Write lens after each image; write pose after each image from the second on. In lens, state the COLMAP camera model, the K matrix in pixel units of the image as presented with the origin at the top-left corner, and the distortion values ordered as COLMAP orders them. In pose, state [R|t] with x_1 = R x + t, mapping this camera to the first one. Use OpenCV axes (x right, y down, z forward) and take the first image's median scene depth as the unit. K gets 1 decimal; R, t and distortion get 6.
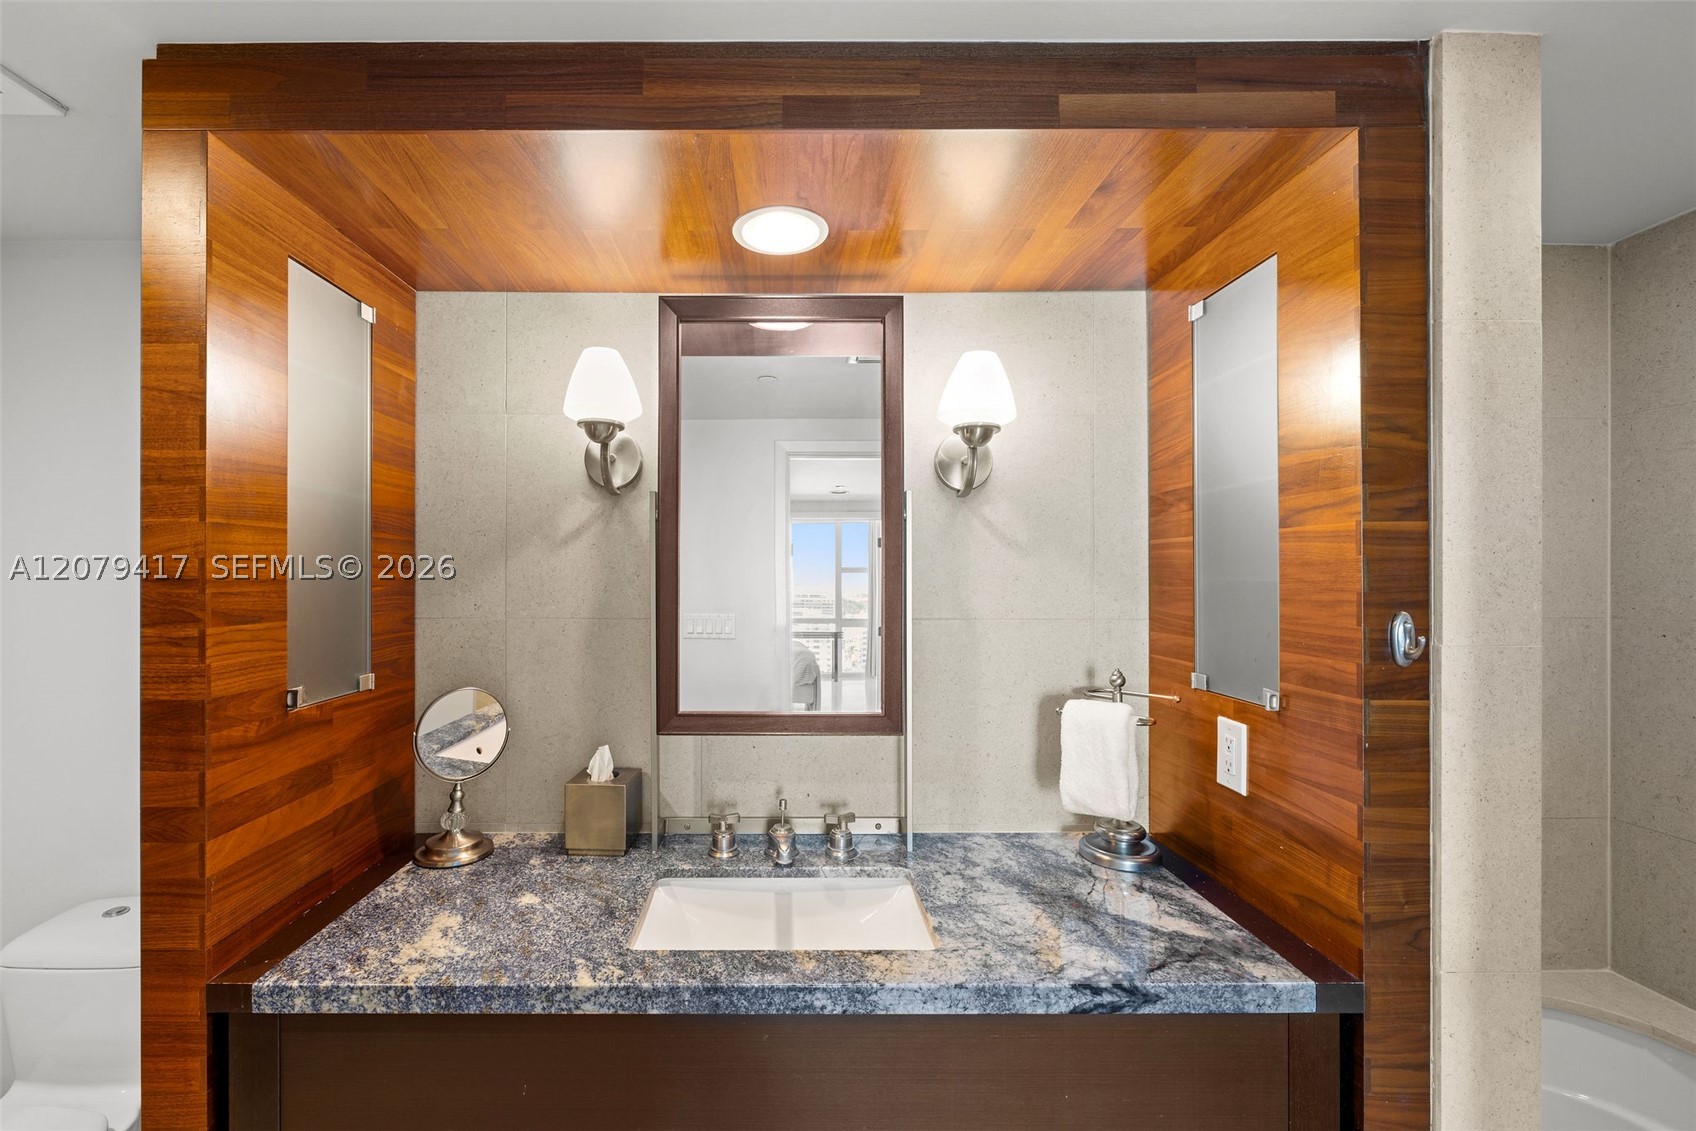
lens RADIAL K [[757.2, 0, 833.2], [0, 757.2, 558.6], [0, 0, 1]] dist [-0.001242, 0.000041]
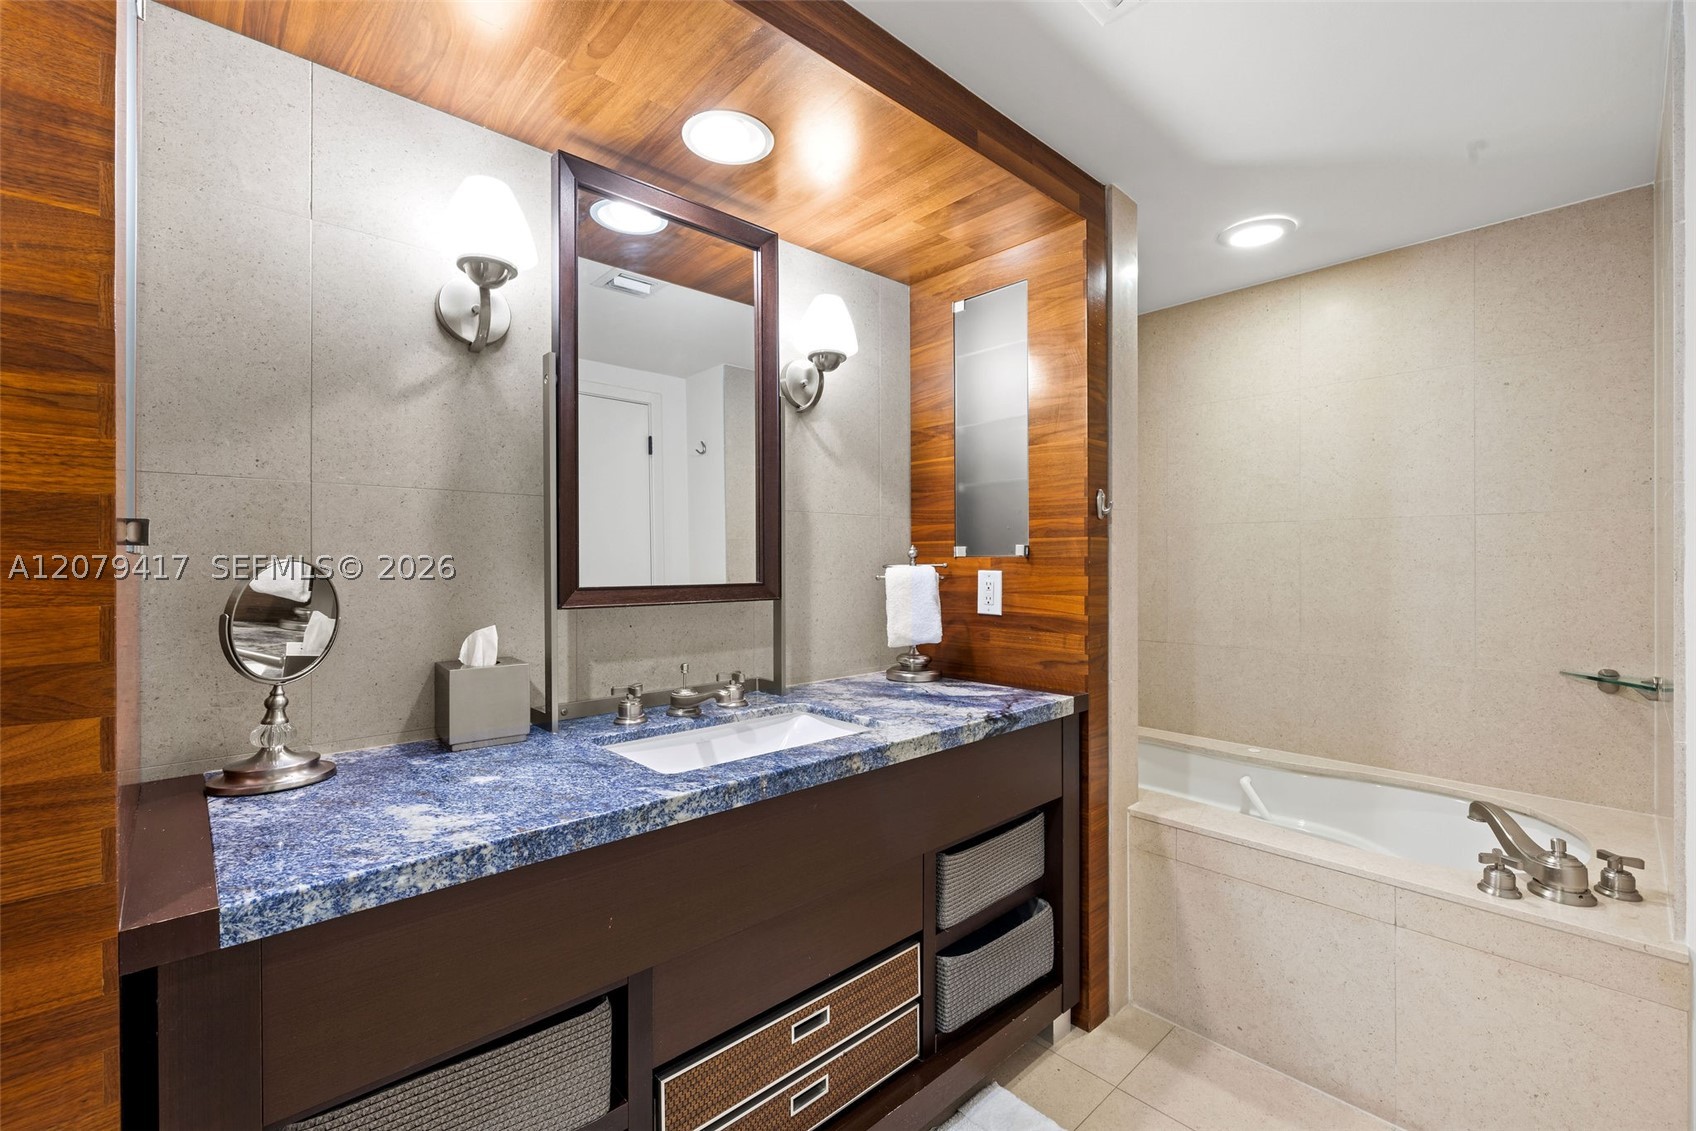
lens RADIAL K [[710.9, 0, 862.9], [0, 710.9, 562.6], [0, 0, 1]] dist [-0.001170, -0.000013]
pose [[0.728872, 0.011435, 0.684555, -0.700381], [-0.010490, 0.999930, -0.005534, 0.216646], [-0.684570, -0.003147, 0.728941, 0.109649]]
